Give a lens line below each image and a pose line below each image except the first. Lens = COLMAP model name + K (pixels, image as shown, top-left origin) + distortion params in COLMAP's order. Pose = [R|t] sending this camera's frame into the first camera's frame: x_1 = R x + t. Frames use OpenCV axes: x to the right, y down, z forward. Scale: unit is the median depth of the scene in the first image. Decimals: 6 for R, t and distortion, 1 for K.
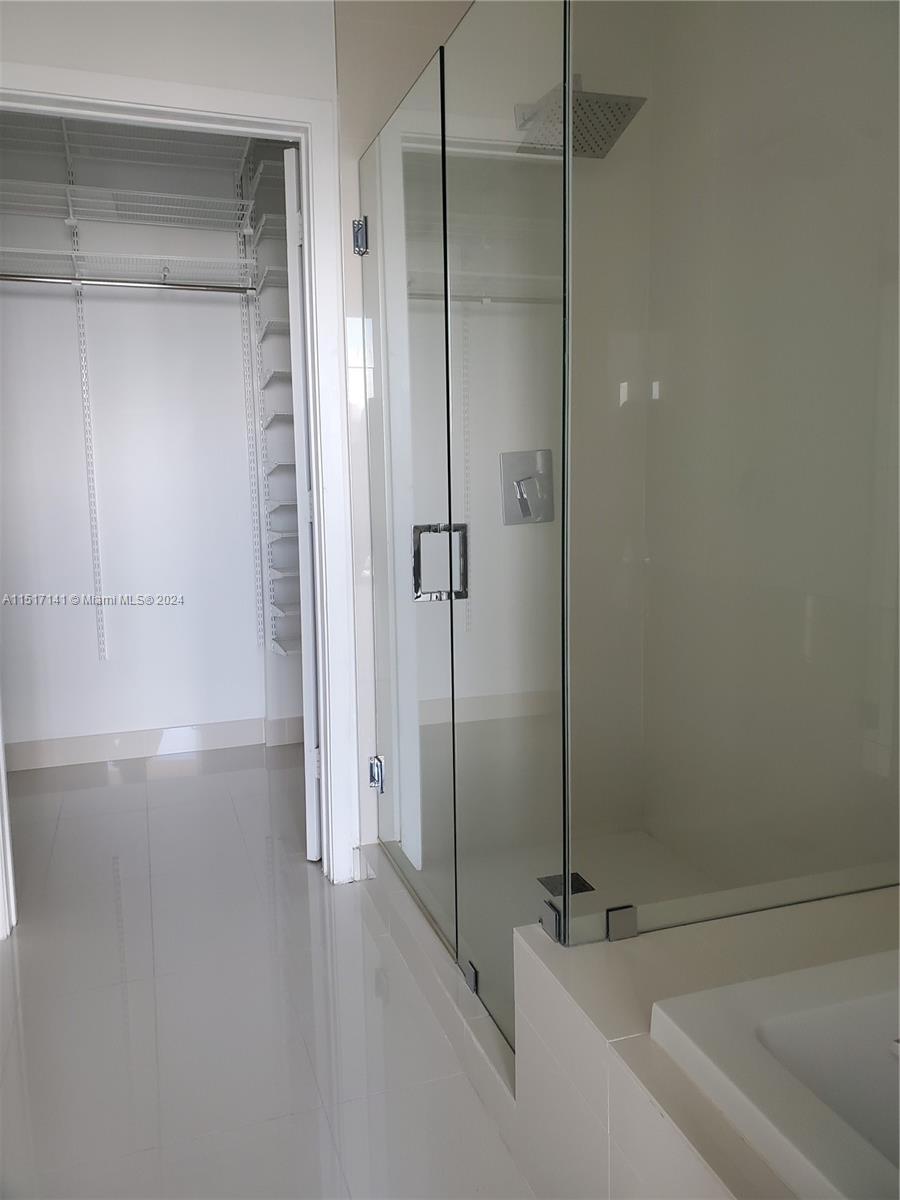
lens RADIAL K [[912.1, 0, 450.0], [0, 912.1, 600.0], [0, 0, 1]] dist [0.139506, -0.002952]
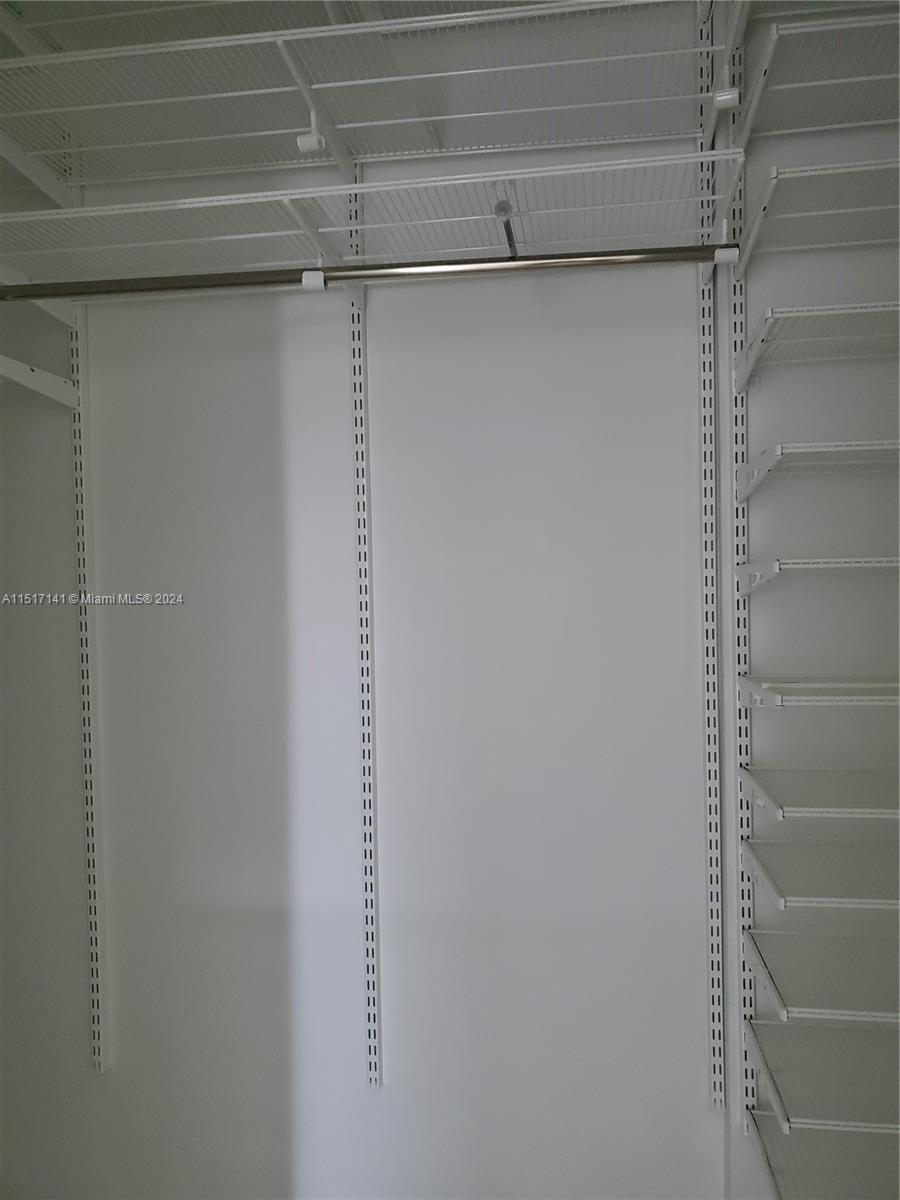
lens RADIAL K [[912.1, 0, 450.0], [0, 912.1, 600.0], [0, 0, 1]] dist [0.139506, -0.002952]
pose [[0.887486, -0.032519, -0.459686, -0.141953], [-0.018464, 0.994197, -0.105979, -0.150109], [0.460465, 0.102543, 0.881735, 0.626306]]
